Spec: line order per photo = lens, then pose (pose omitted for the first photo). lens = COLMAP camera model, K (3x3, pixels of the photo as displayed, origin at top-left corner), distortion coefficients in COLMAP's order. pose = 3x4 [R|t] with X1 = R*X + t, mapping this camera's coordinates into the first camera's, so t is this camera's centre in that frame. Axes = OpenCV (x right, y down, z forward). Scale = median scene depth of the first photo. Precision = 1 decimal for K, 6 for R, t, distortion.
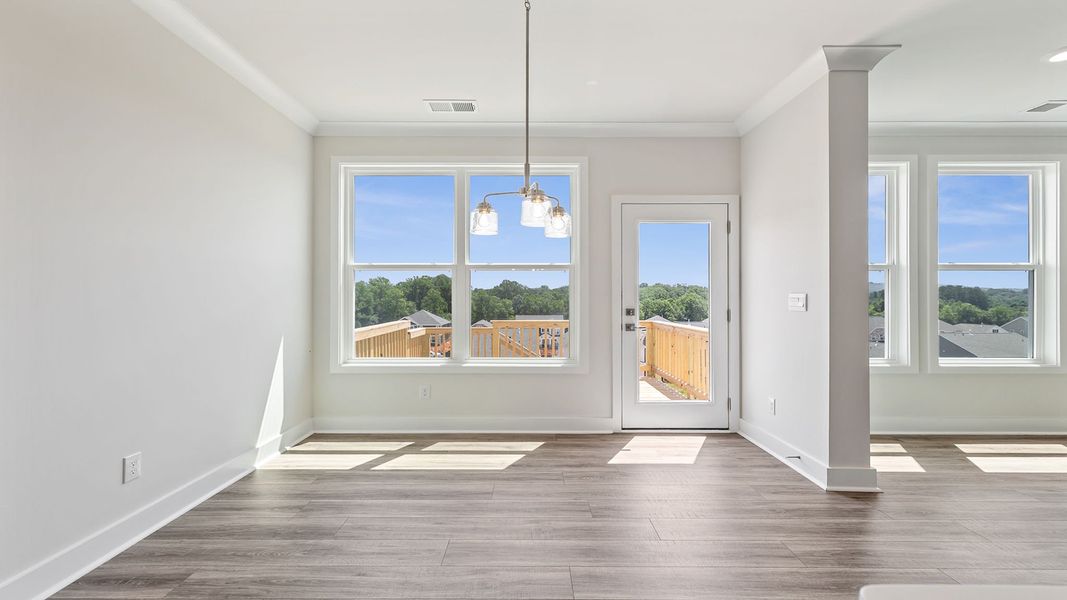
lens RADIAL K [[457.2, 0, 530.4], [0, 457.2, 300.8], [0, 0, 1]] dist [-0.000908, -0.000178]
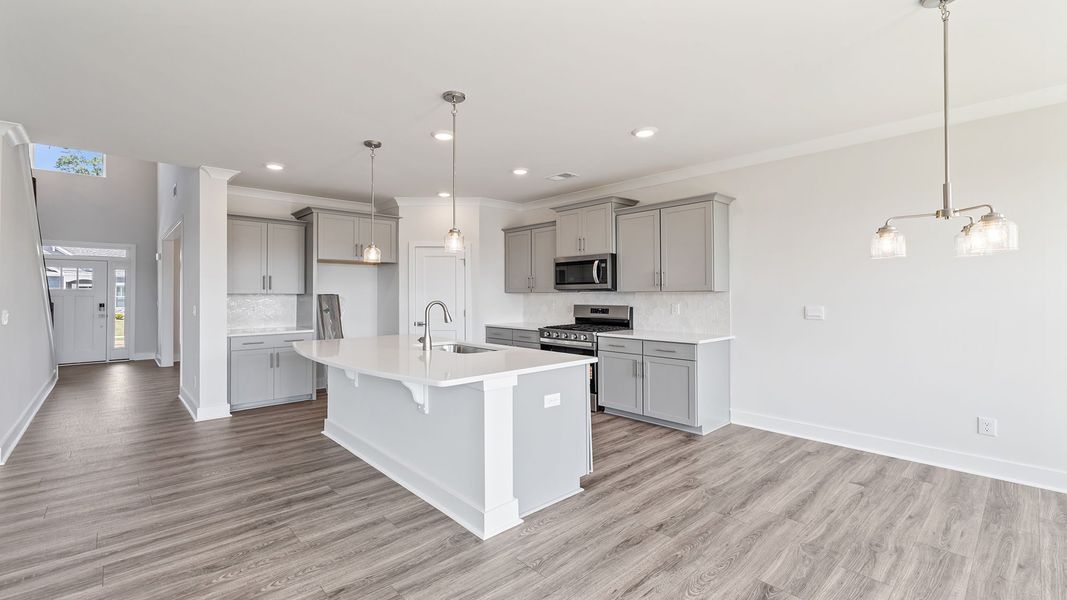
lens RADIAL K [[456.6, 0, 529.2], [0, 456.6, 294.6], [0, 0, 1]] dist [0.003777, -0.000063]
pose [[-0.740942, -0.000049, -0.671569, 0.692206], [-0.001248, 0.999998, 0.001304, -0.039027], [0.671567, 0.001804, -0.740941, 0.604829]]
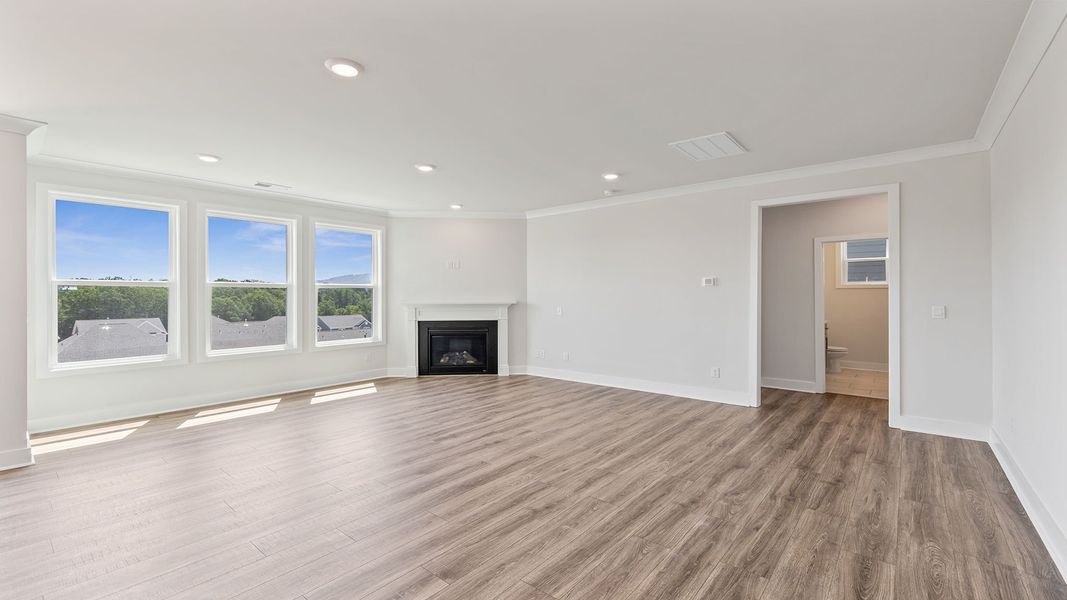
lens RADIAL K [[447.9, 0, 531.5], [0, 447.9, 293.4], [0, 0, 1]] dist [-0.000572, 0.000016]
pose [[0.644538, 0.001923, 0.764570, 0.490364], [0.005960, 0.999954, -0.007540, -0.031720], [-0.764549, 0.009417, 0.644497, -0.611885]]
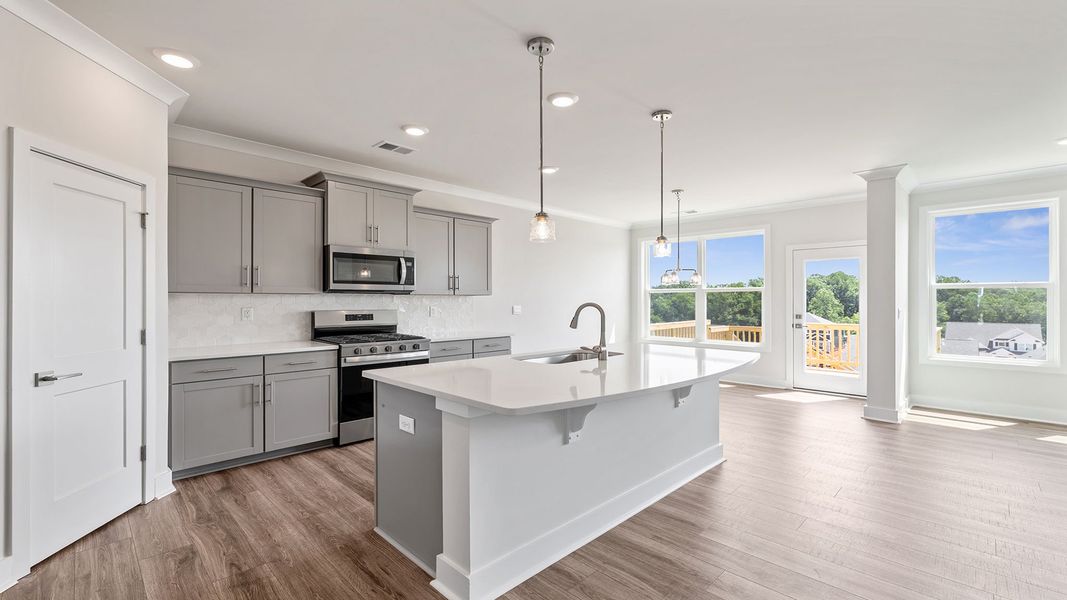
lens RADIAL K [[457.2, 0, 530.4], [0, 457.2, 300.8], [0, 0, 1]] dist [-0.000908, -0.000178]
pose [[0.702966, 0.000020, -0.711223, 0.701739], [-0.001838, 0.999997, -0.001788, -0.027160], [0.711221, 0.002564, 0.702964, -0.815775]]
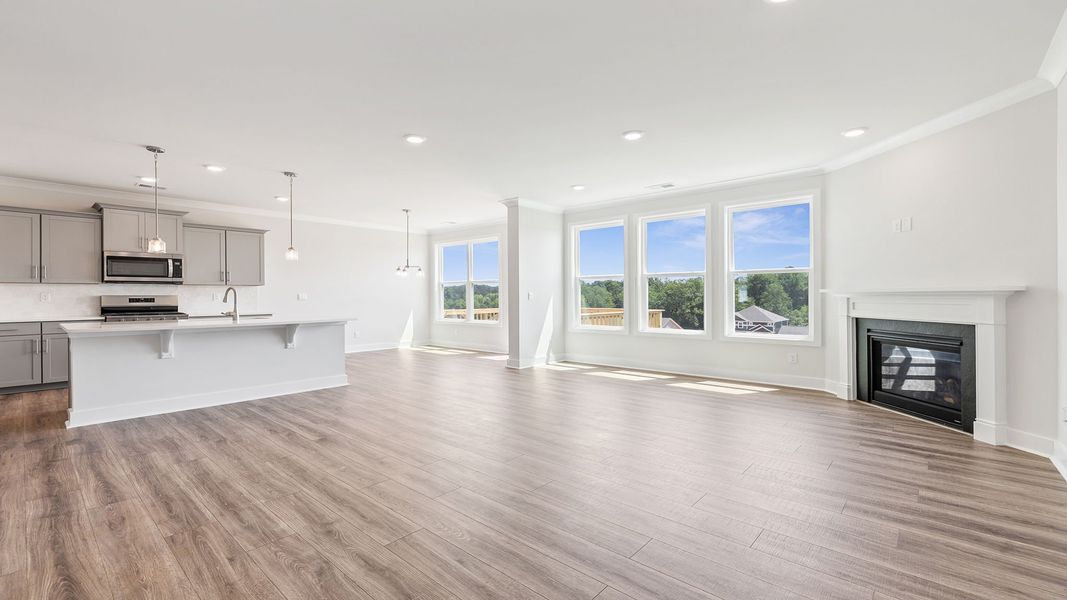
lens RADIAL K [[456.6, 0, 529.2], [0, 456.6, 294.6], [0, 0, 1]] dist [0.003777, -0.000063]
pose [[0.741870, -0.005547, -0.670521, 1.756574], [0.002920, 0.999983, -0.005042, 0.005560], [0.670538, 0.001782, 0.741873, -0.601281]]
